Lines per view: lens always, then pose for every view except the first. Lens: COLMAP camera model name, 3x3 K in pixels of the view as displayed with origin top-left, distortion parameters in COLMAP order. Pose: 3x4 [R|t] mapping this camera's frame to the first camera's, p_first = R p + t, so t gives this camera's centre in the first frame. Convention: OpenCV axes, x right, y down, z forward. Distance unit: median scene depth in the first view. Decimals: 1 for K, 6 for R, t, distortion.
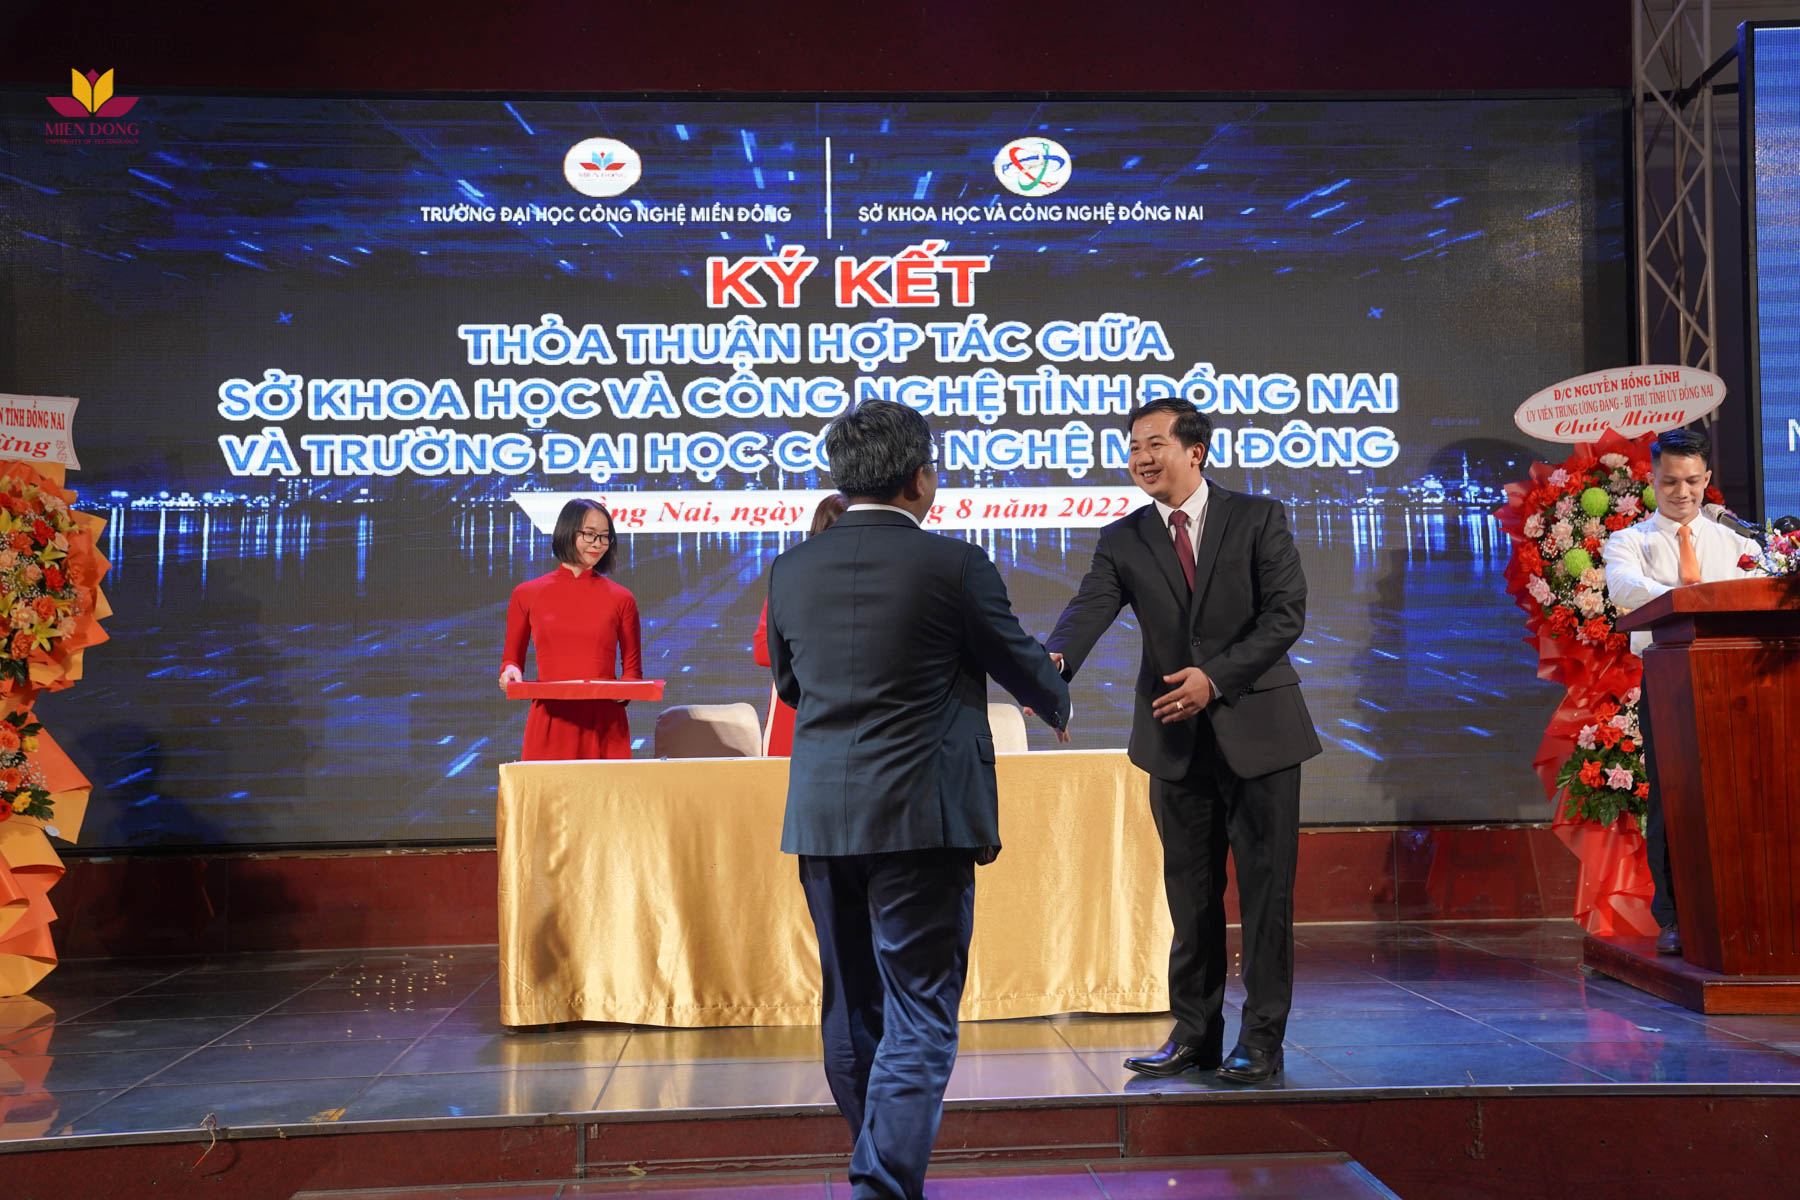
lens RADIAL K [[2035.3, 0, 922.7], [0, 2035.3, 623.9], [0, 0, 1]] dist [0.028610, 0.000000]
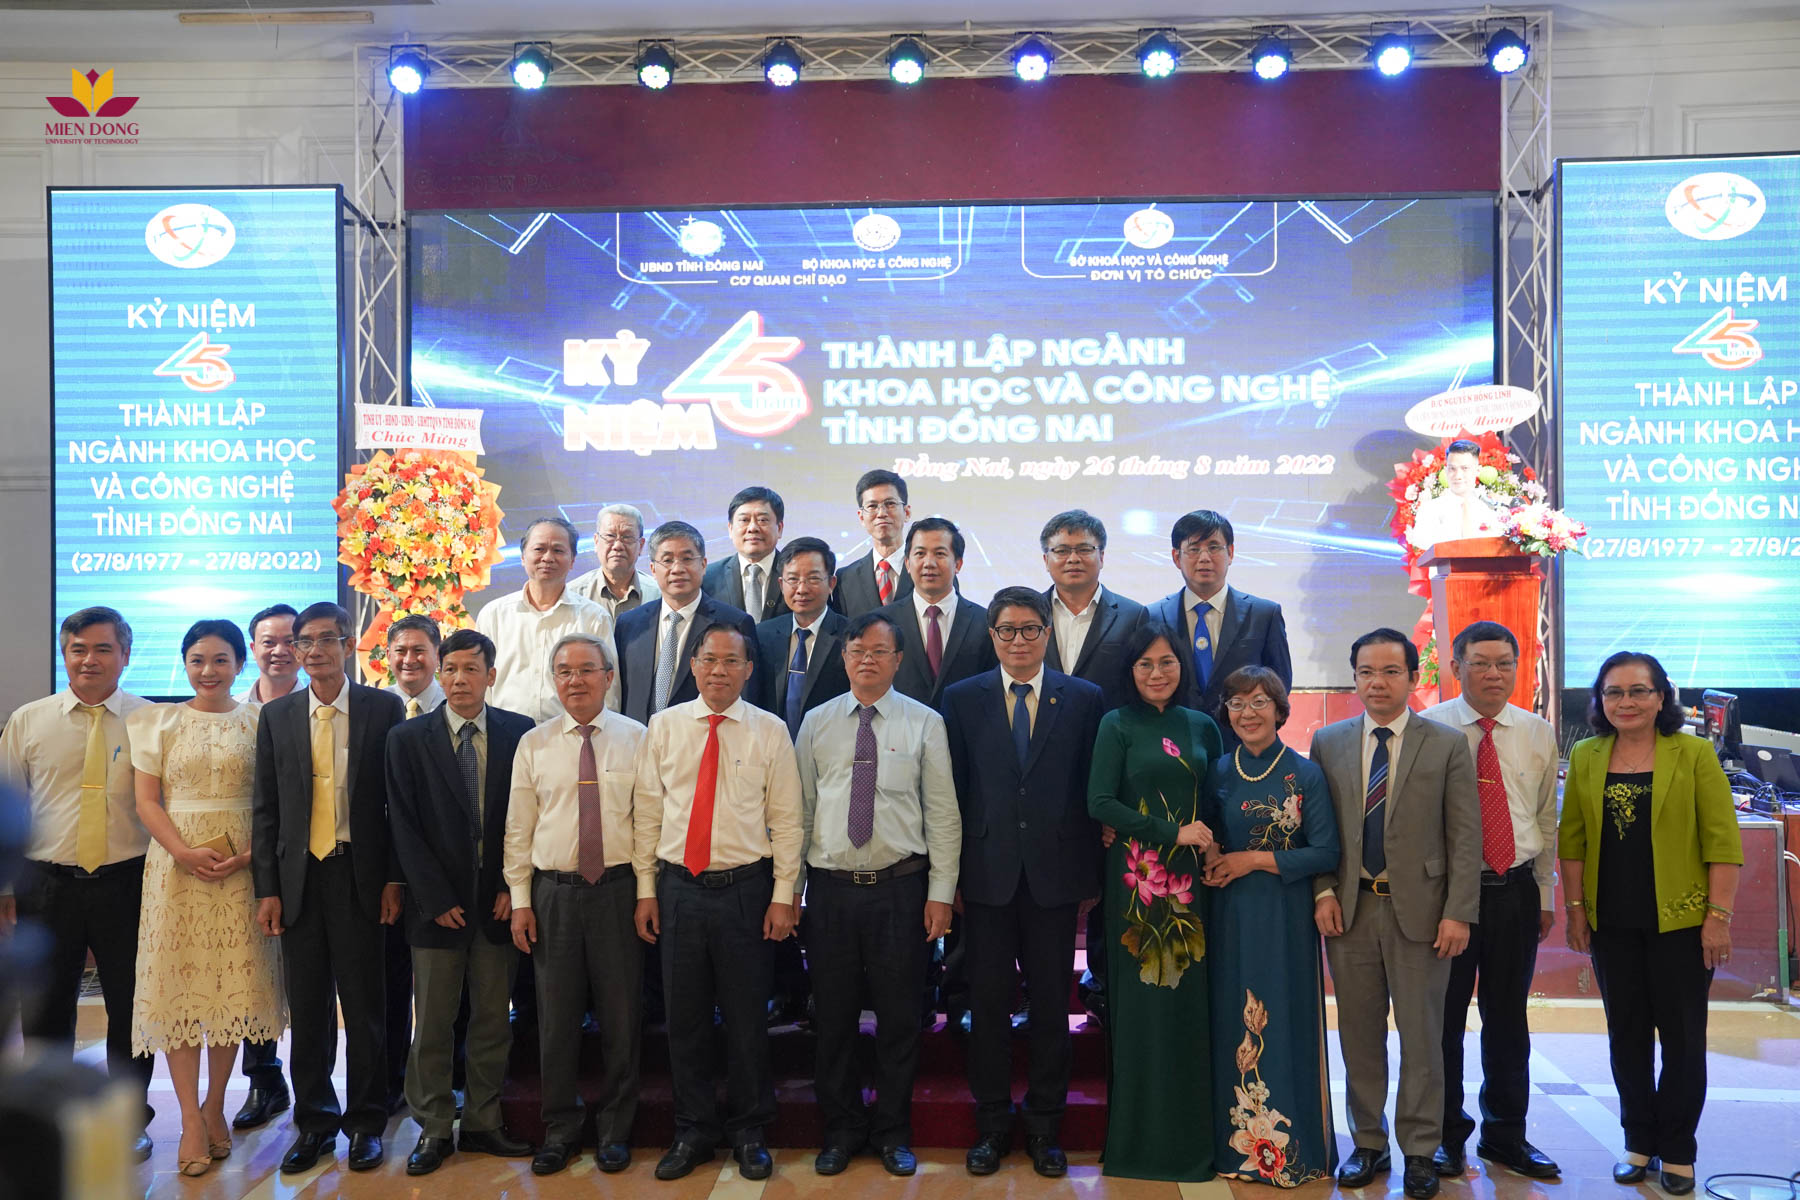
lens RADIAL K [[1852.5, 0, 897.0], [0, 1852.5, 604.8], [0, 0, 1]] dist [0.013306, 0.000000]
pose [[0.994659, 0.011469, -0.102580, 0.060139], [-0.006991, 0.999011, 0.043911, -0.021826], [0.102982, -0.042960, 0.993755, -0.399638]]
